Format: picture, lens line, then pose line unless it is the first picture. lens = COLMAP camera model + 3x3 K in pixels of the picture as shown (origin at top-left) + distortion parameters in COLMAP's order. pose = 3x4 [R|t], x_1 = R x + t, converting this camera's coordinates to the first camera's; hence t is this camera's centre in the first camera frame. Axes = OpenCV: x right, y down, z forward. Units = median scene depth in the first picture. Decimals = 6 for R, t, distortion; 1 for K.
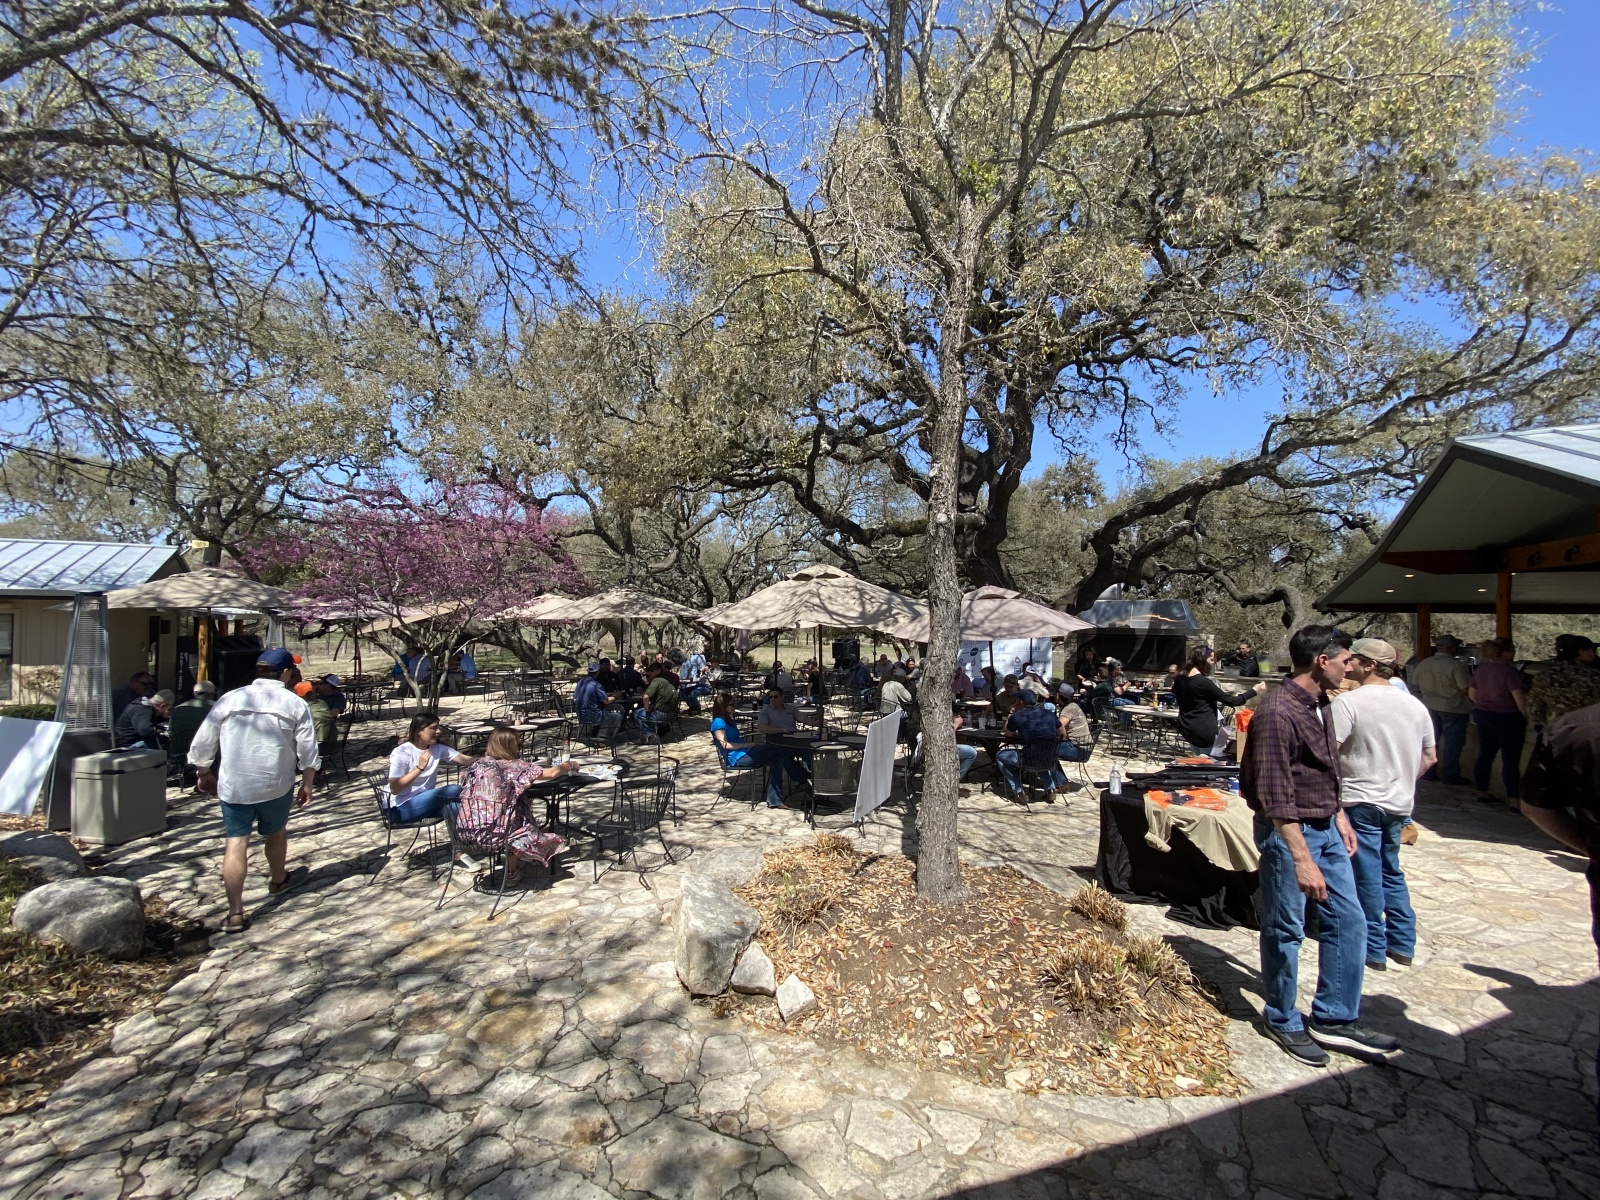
lens RADIAL K [[645.1, 0, 798.0], [0, 645.1, 600.1], [0, 0, 1]] dist [0.018617, -0.019155]
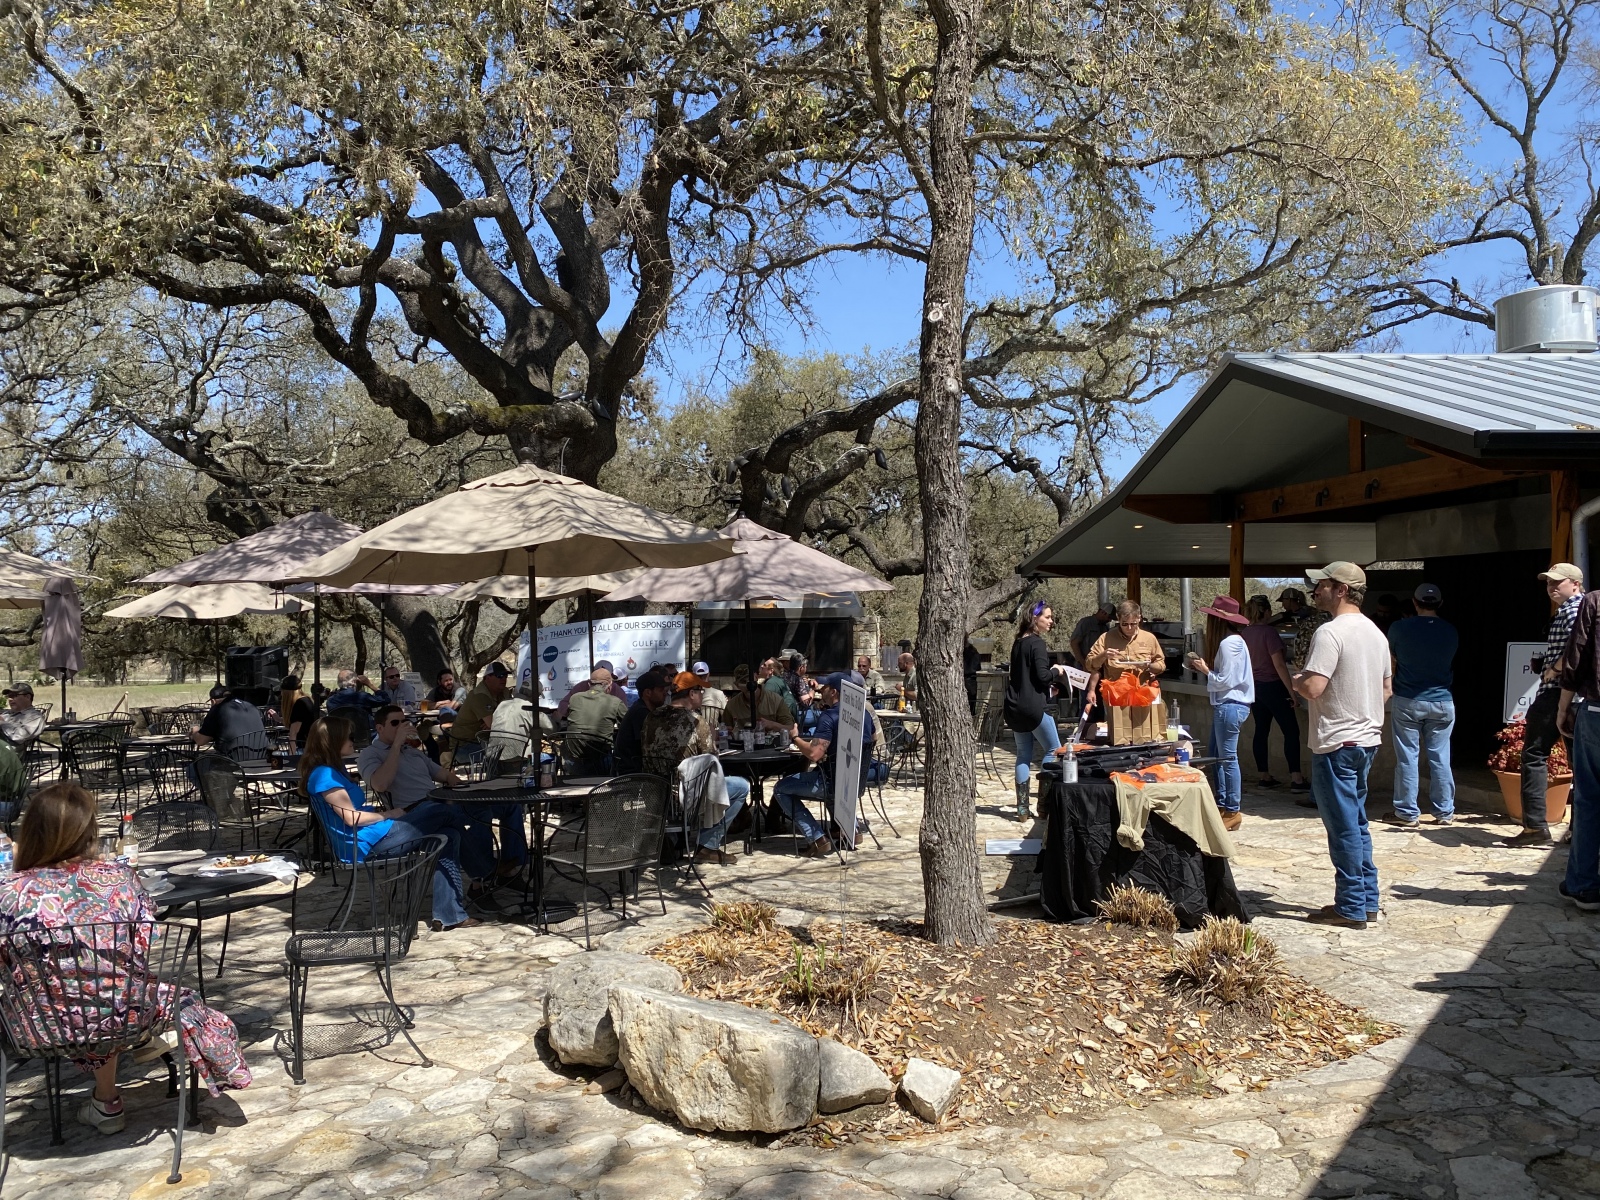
lens RADIAL K [[1219.2, 0, 798.0], [0, 1219.2, 588.6], [0, 0, 1]] dist [0.008105, -0.007193]
pose [[0.816766, -0.005687, 0.576941, -0.277974], [0.004744, 0.999984, 0.003142, 0.035155], [-0.576949, 0.000171, 0.816780, 0.022205]]
